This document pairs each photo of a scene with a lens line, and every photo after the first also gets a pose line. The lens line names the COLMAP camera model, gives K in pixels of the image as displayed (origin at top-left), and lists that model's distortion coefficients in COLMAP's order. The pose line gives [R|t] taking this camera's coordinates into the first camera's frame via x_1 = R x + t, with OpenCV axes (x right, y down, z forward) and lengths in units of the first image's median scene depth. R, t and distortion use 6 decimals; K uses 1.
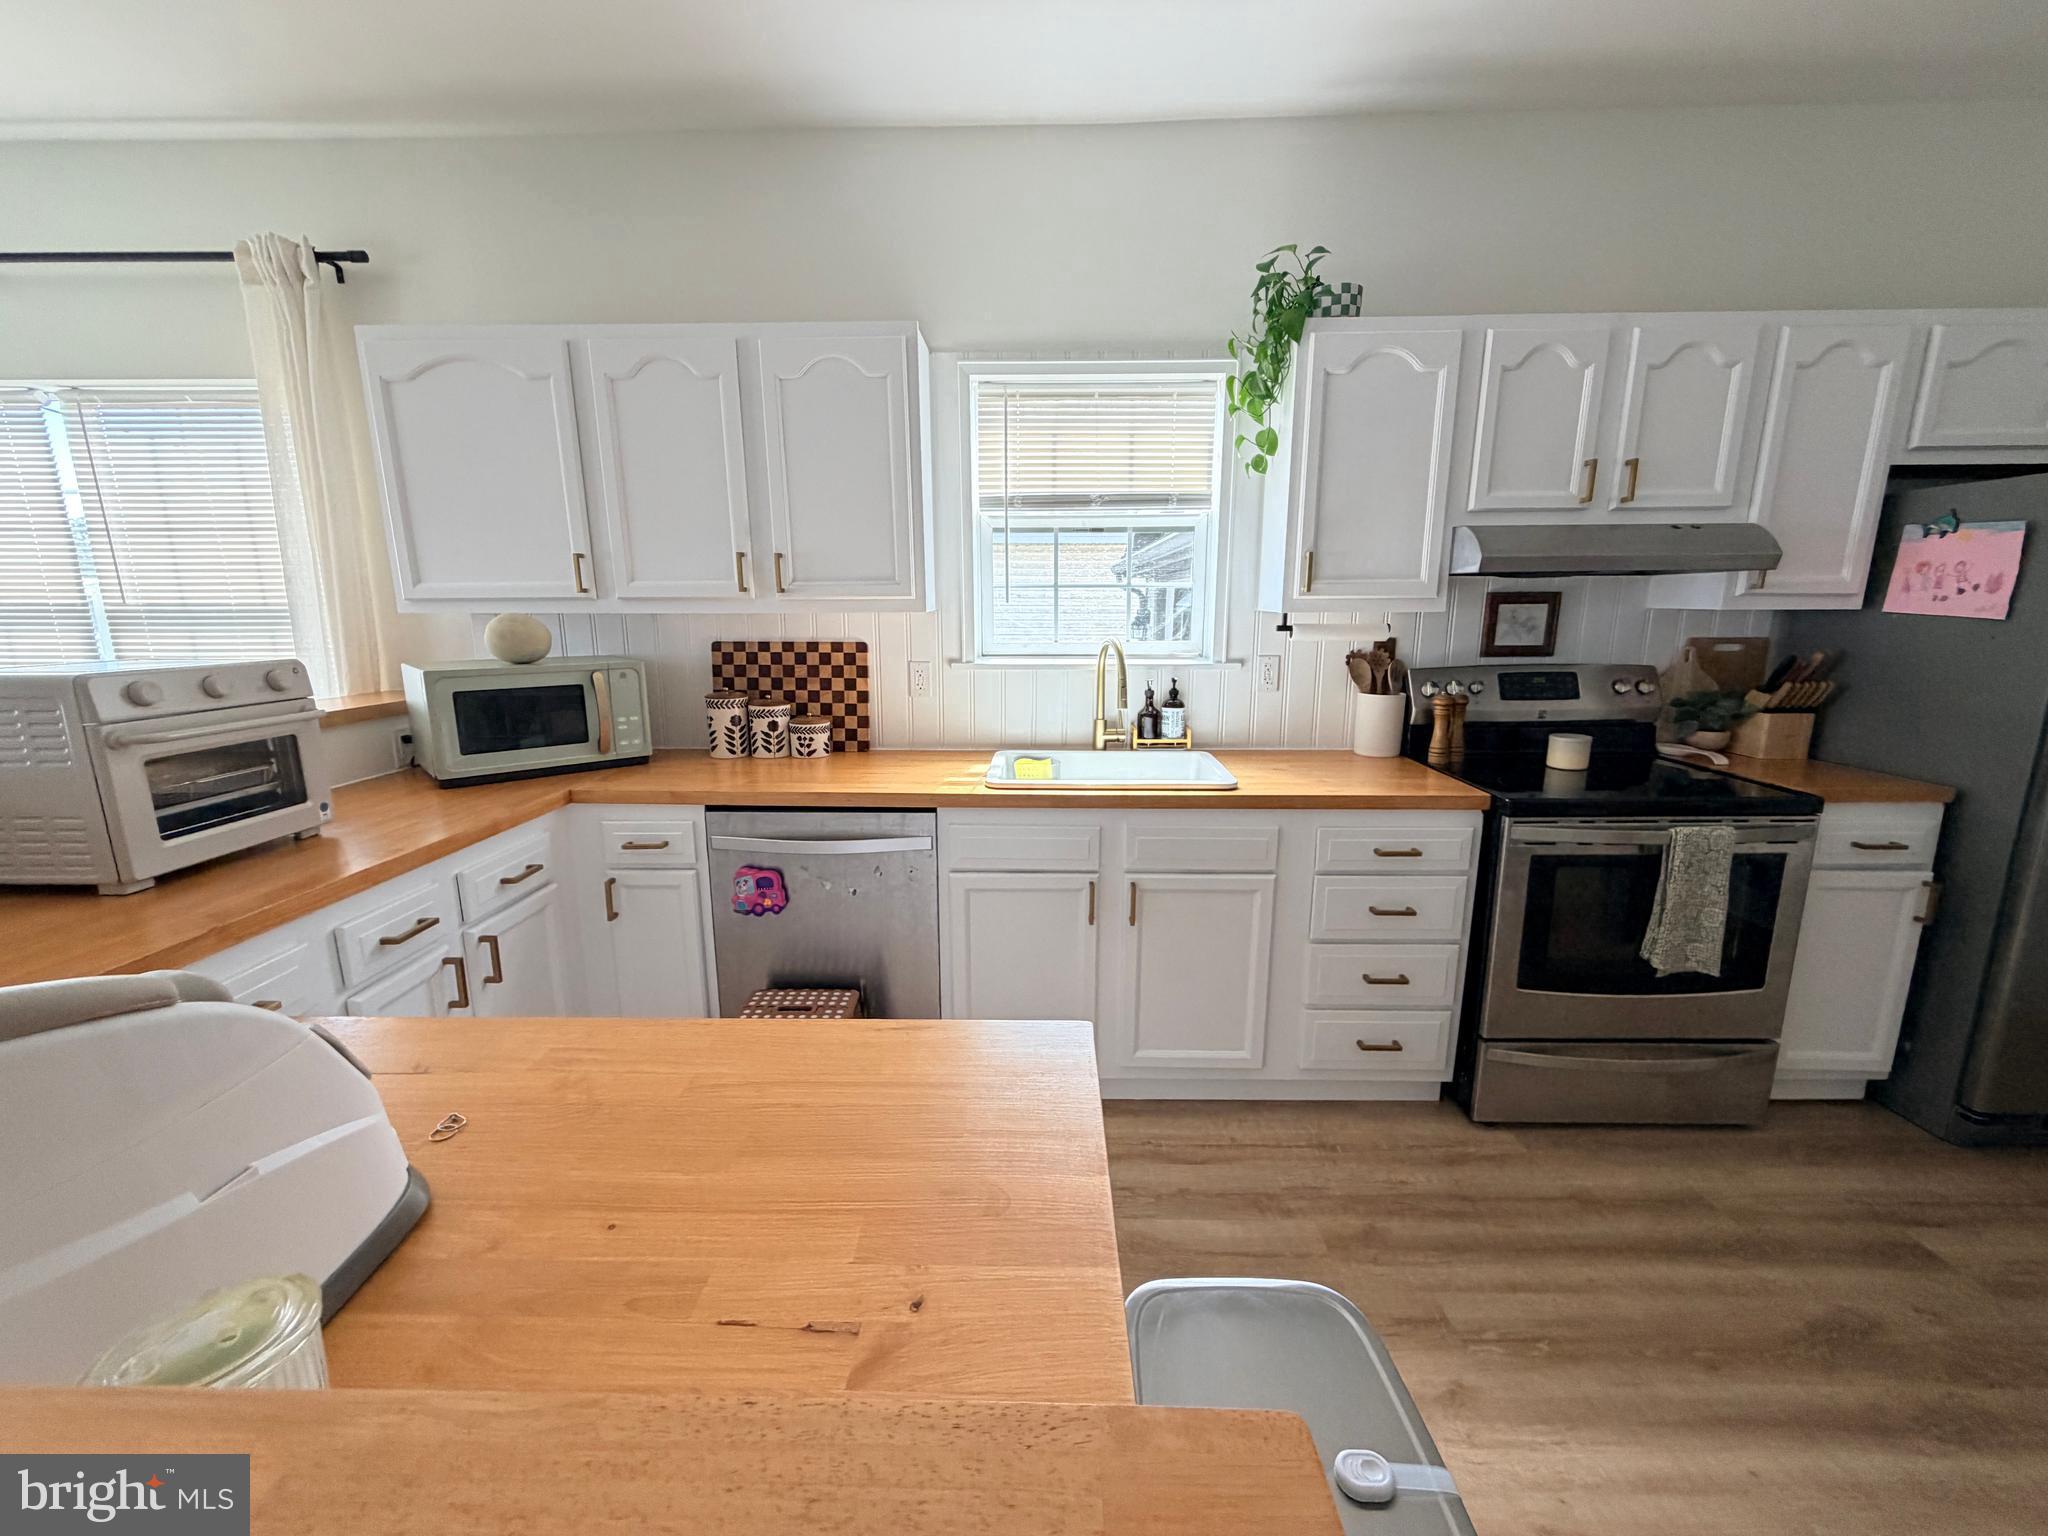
lens RADIAL K [[823.5, 0, 1025.6], [0, 823.5, 769.5], [0, 0, 1]] dist [-0.001018, 0.000626]
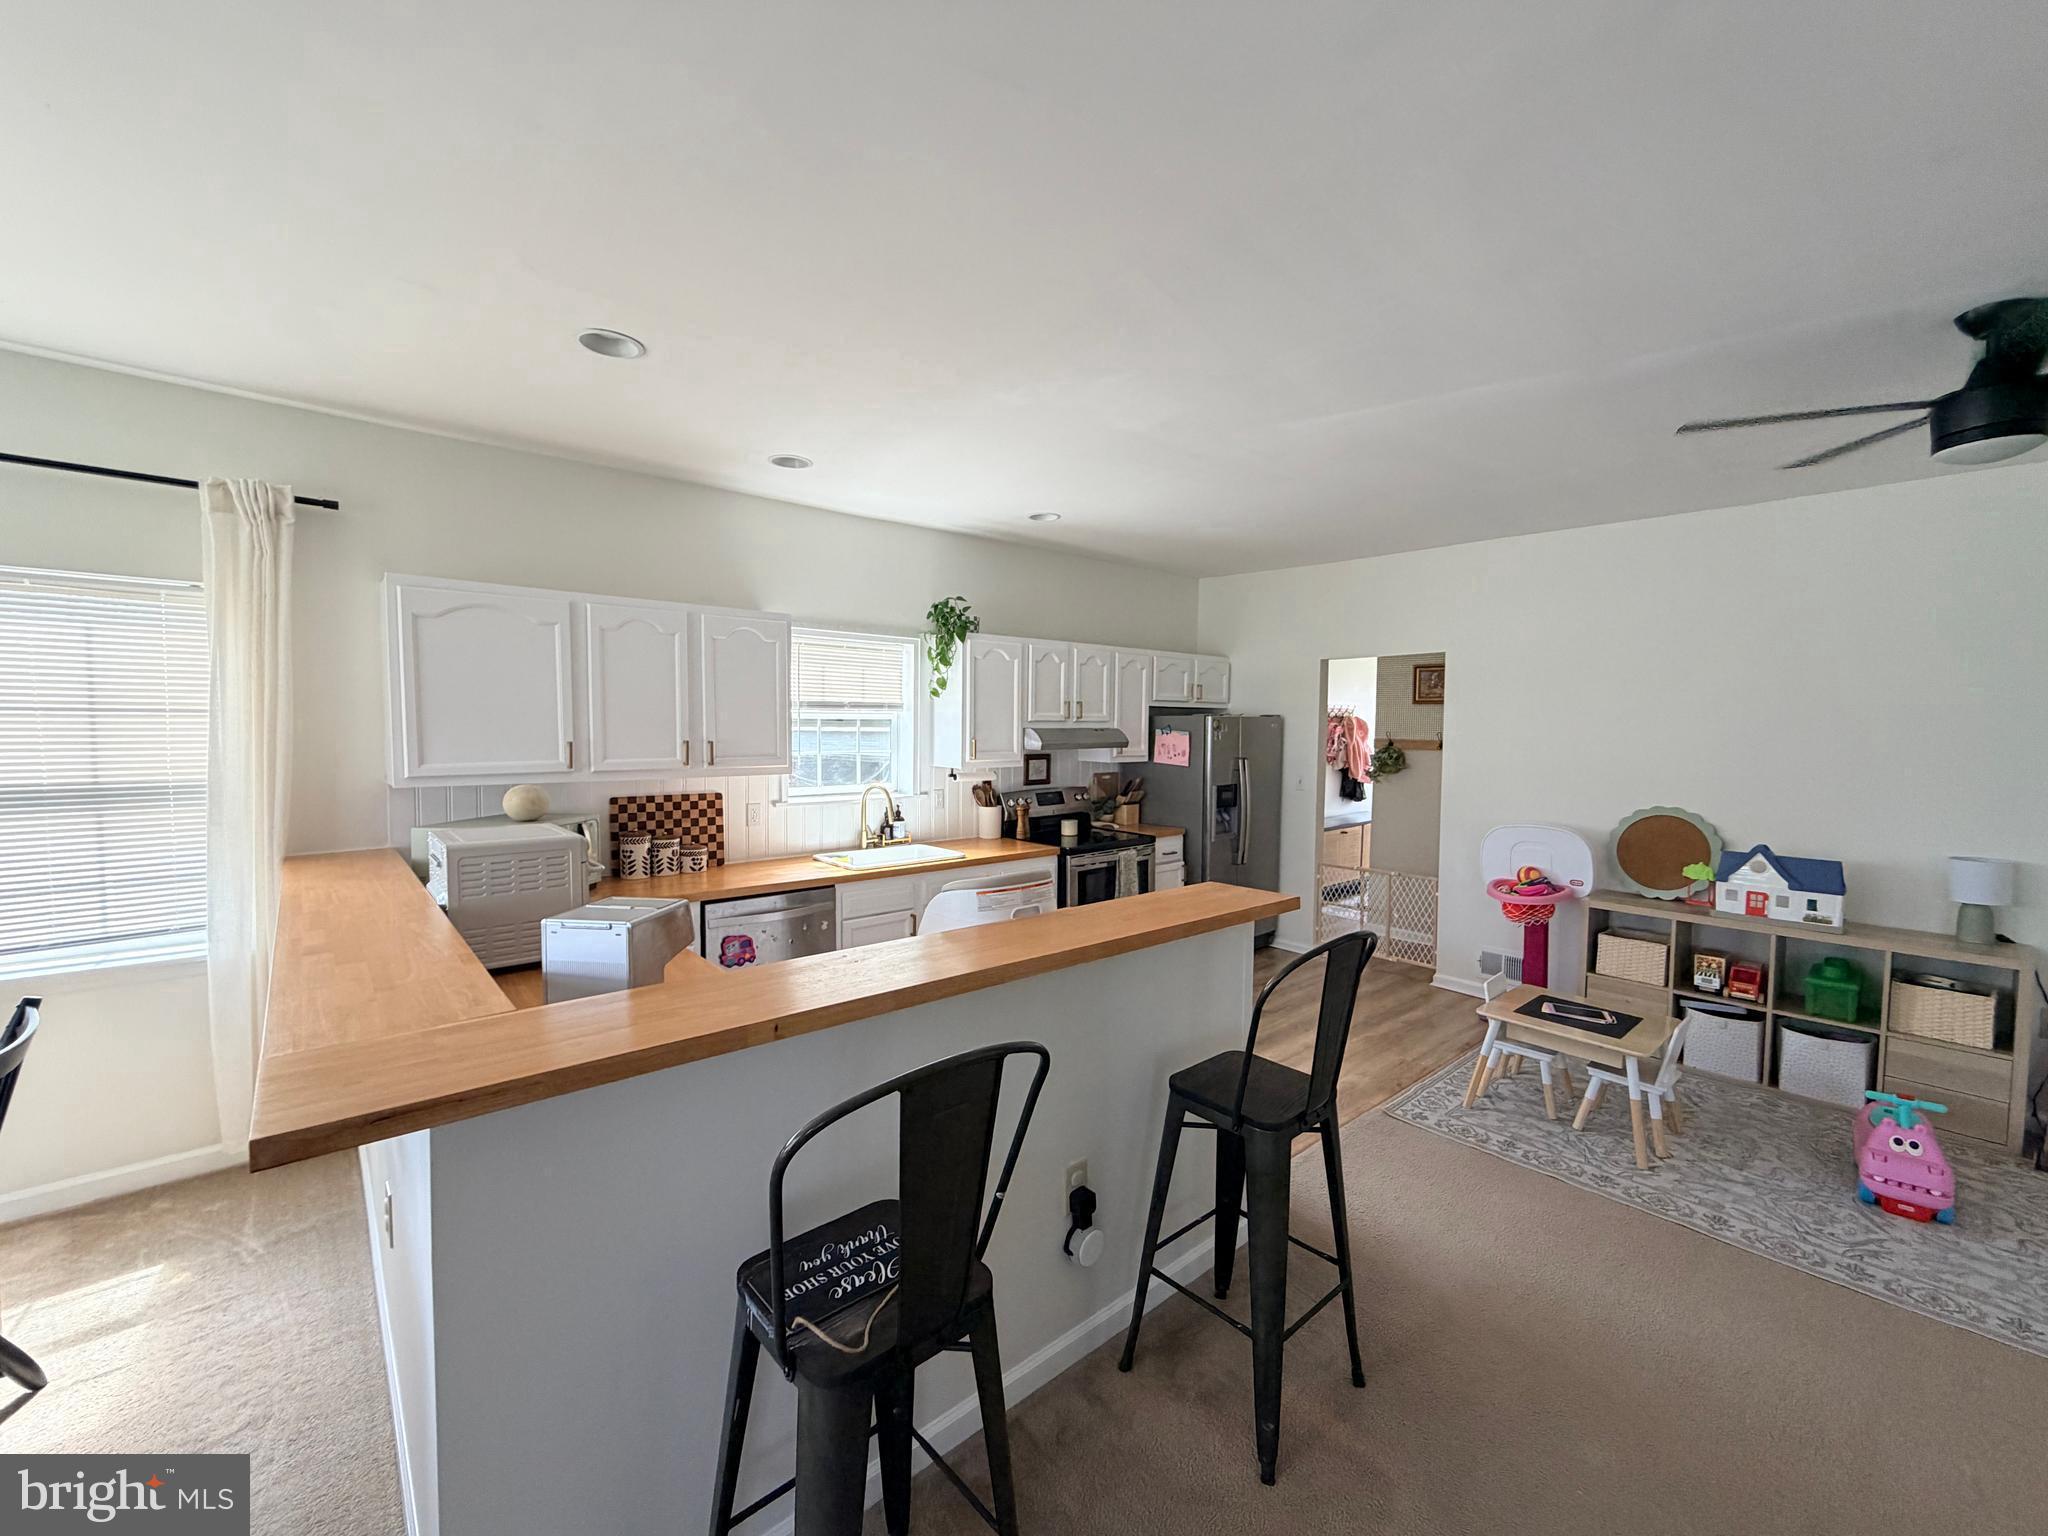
lens RADIAL K [[823.5, 0, 1023.8], [0, 823.5, 766.1], [0, 0, 1]] dist [-0.001018, 0.000626]
pose [[0.737298, -0.025305, 0.675094, -0.907319], [0.124727, 0.987218, -0.099215, 0.018879], [-0.663954, 0.157353, 0.731030, -0.546894]]
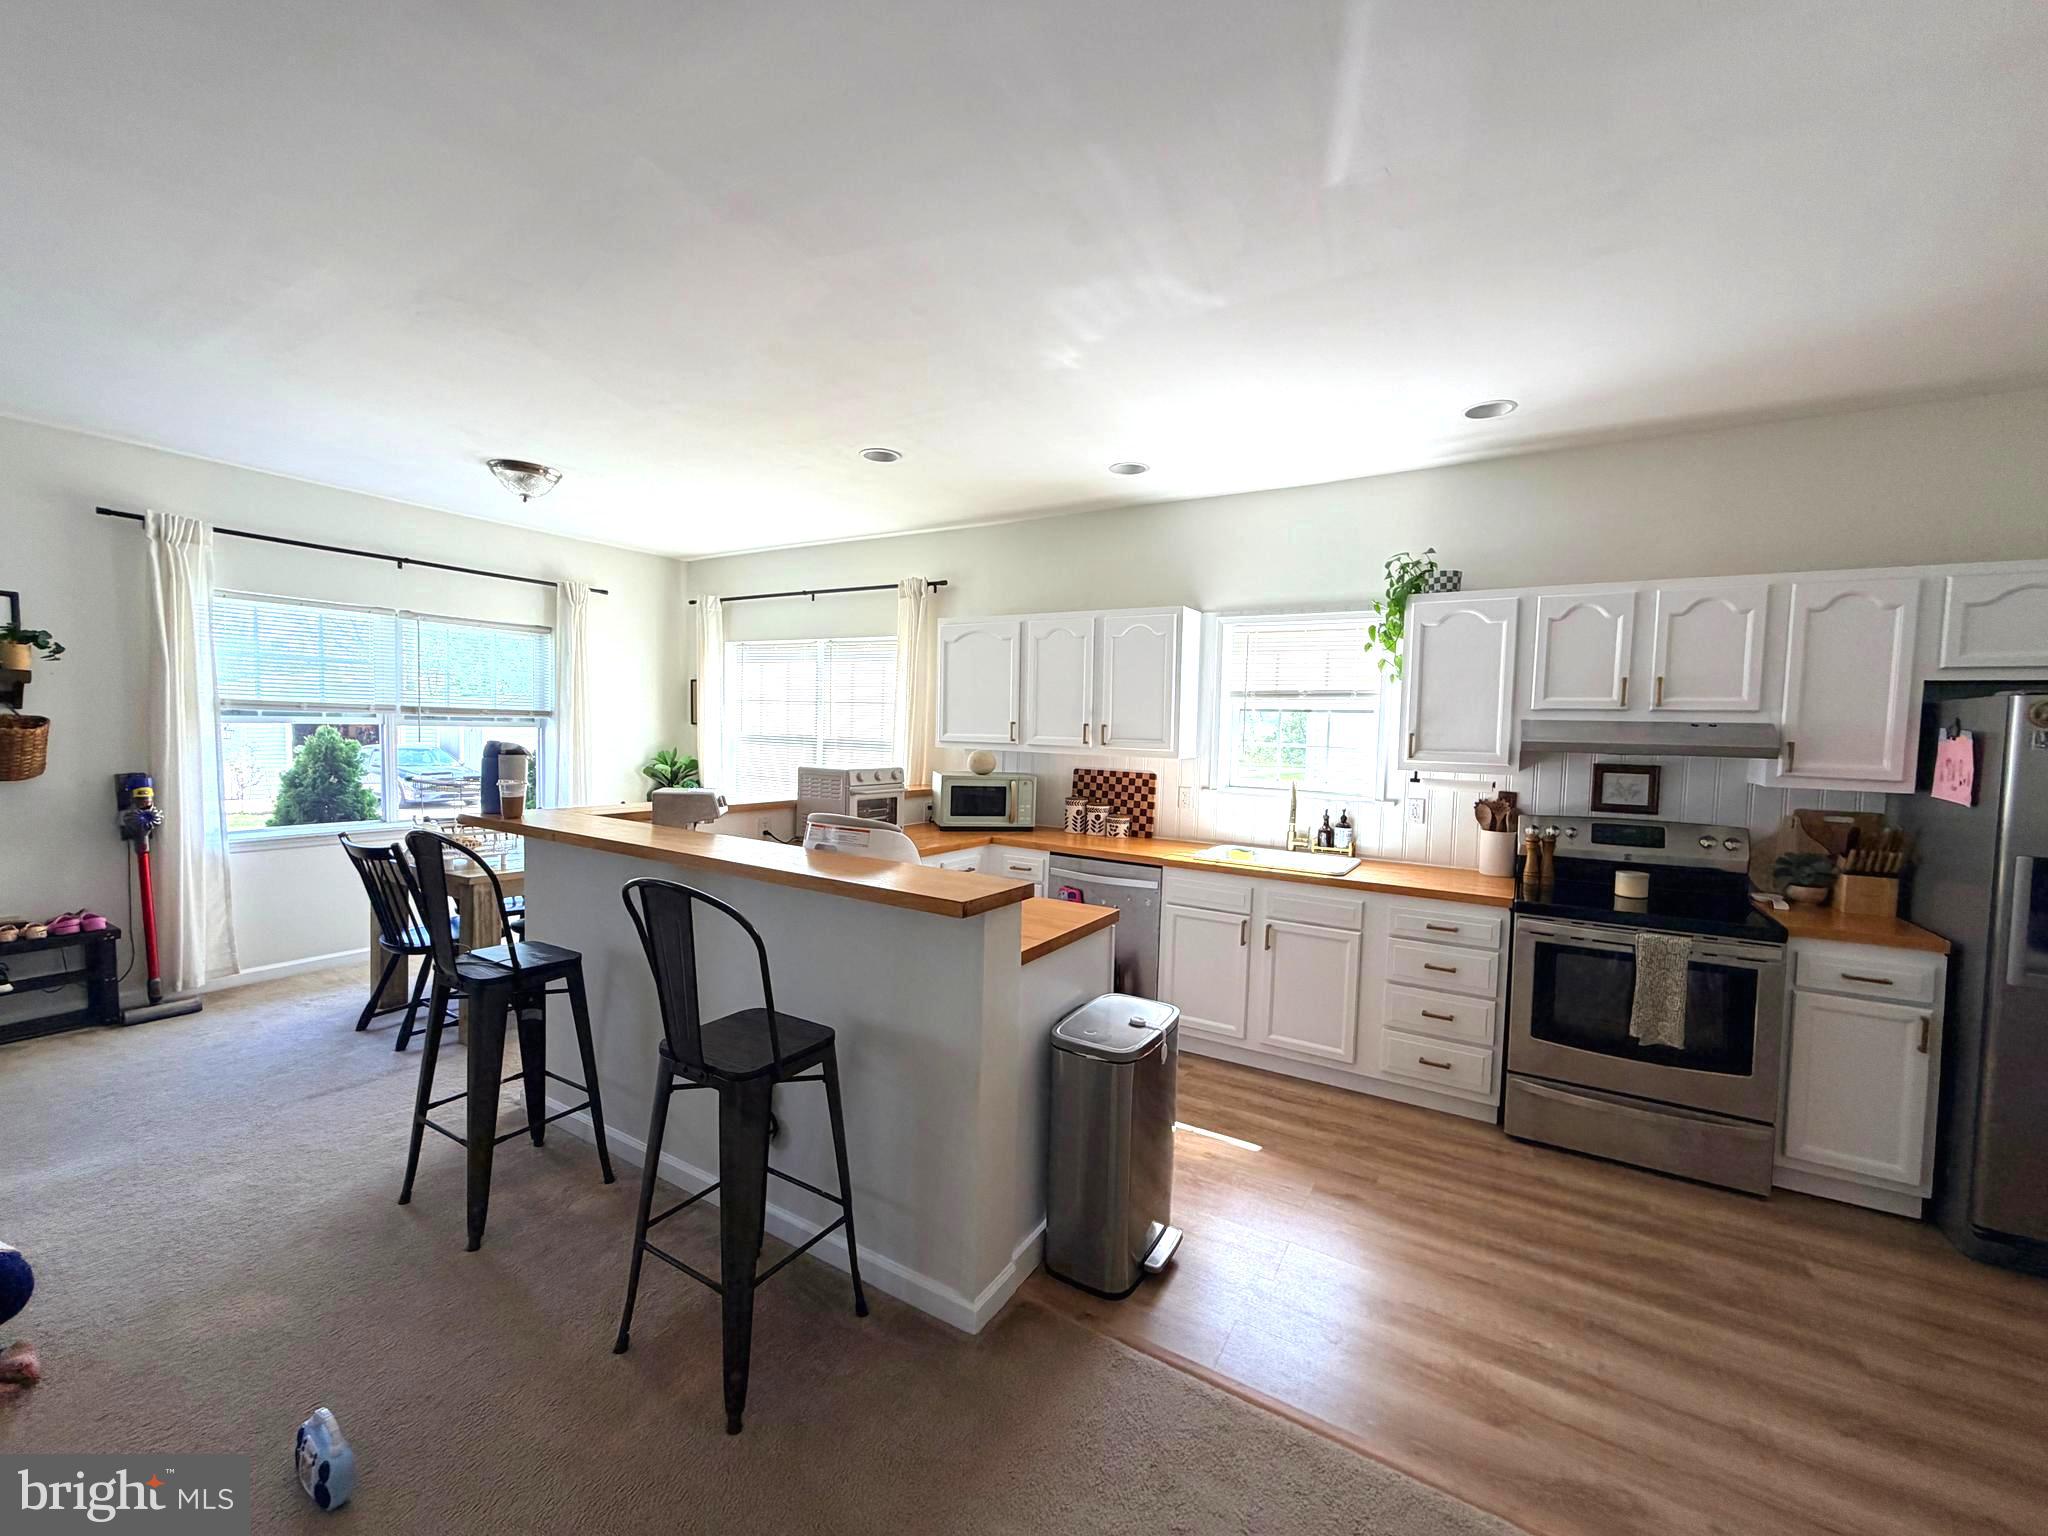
lens RADIAL K [[823.5, 0, 1013.5], [0, 823.5, 769.3], [0, 0, 1]] dist [-0.001018, 0.000626]
pose [[0.860031, 0.054183, -0.507356, 0.468905], [-0.131768, 0.984201, -0.118257, 0.085526], [0.492933, 0.168558, 0.853584, -0.672557]]
